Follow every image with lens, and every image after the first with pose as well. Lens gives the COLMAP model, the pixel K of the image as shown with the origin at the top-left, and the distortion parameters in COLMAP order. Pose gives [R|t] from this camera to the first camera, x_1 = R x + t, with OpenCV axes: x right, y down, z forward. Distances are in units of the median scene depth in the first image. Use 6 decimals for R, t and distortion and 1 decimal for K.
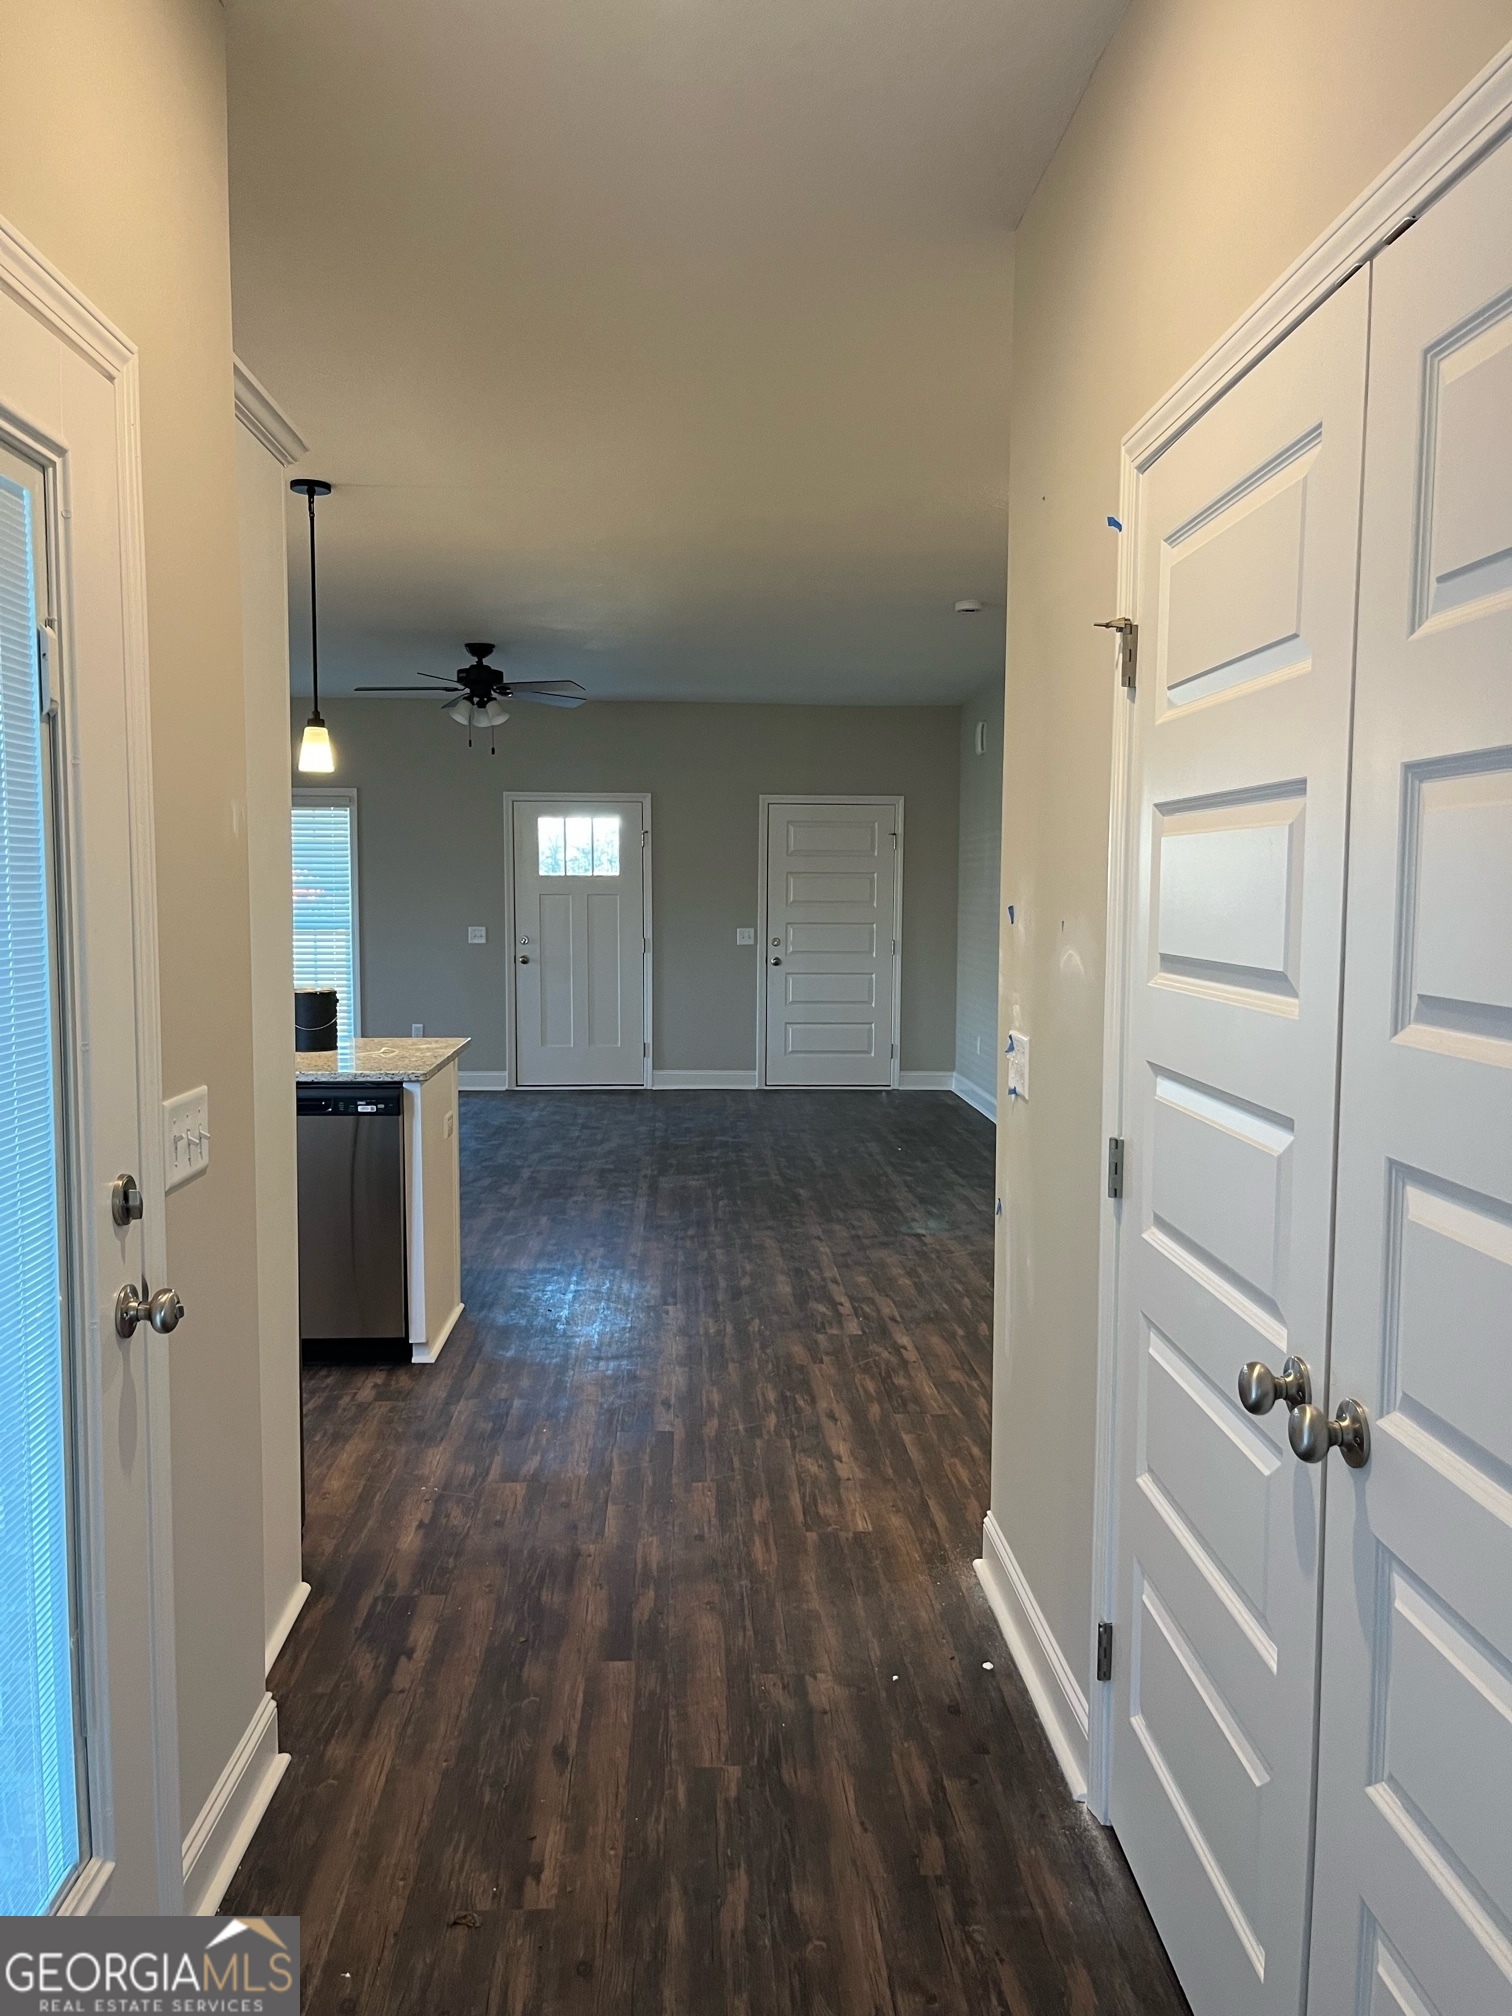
lens RADIAL K [[1540.6, 0, 755.6], [0, 1540.6, 1007.2], [0, 0, 1]] dist [0.014372, -0.019588]
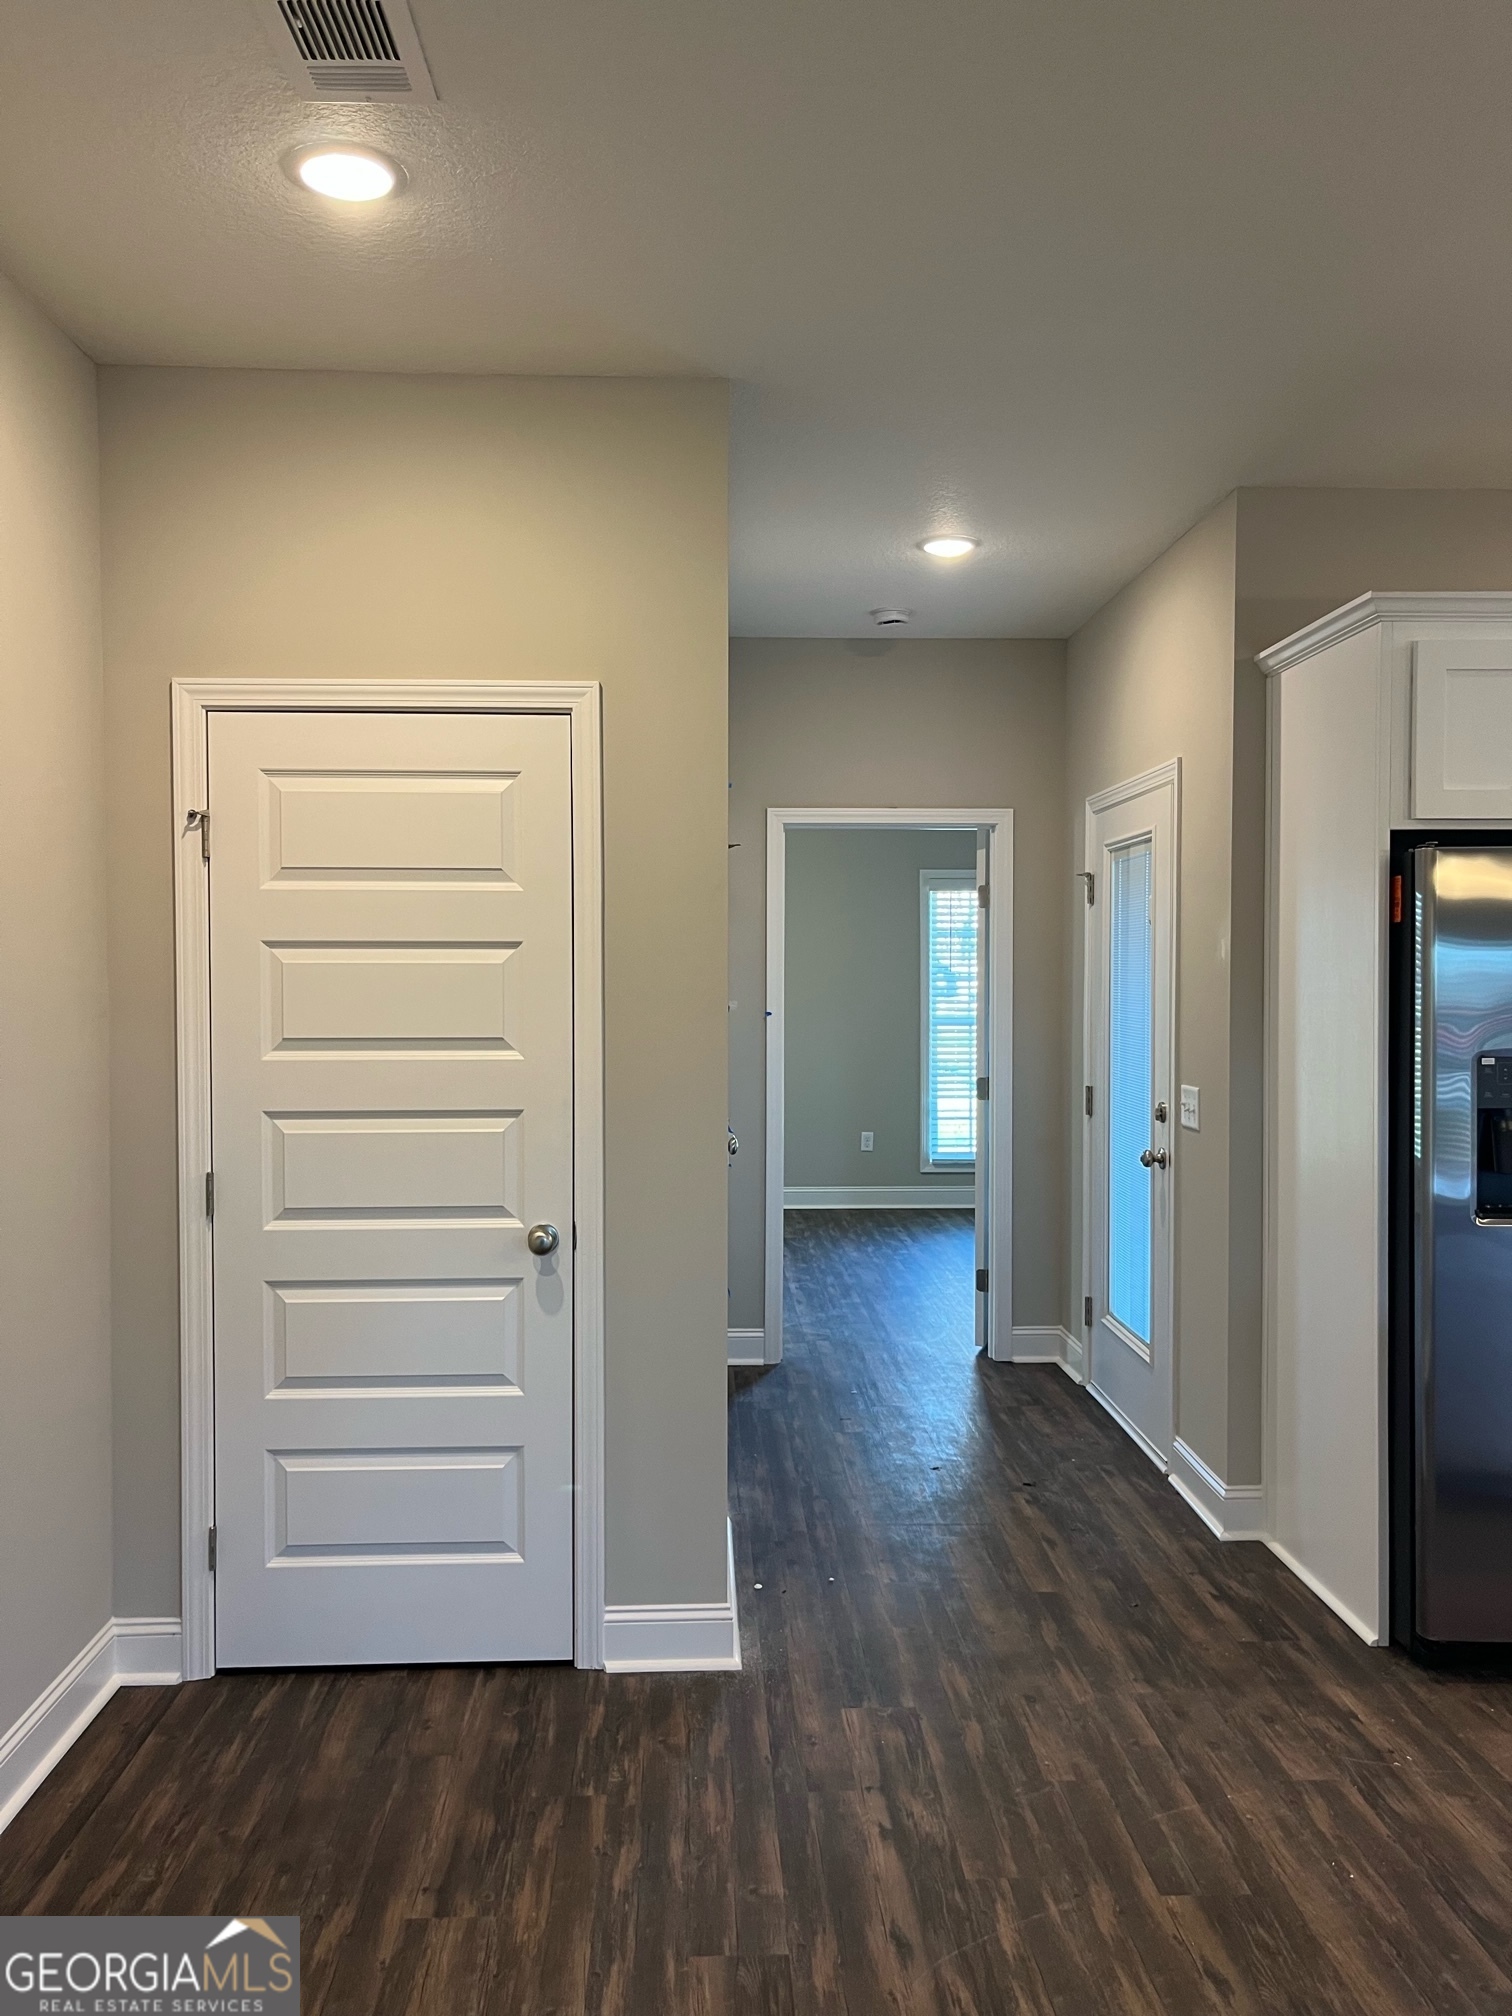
lens RADIAL K [[1540.6, 0, 761.3], [0, 1540.6, 1005.7], [0, 0, 1]] dist [0.014372, -0.019588]
pose [[-0.999988, -0.004779, 0.001082, 0.120876], [-0.004645, 0.994801, 0.101735, -0.153978], [-0.001562, 0.101729, -0.994811, 1.817558]]
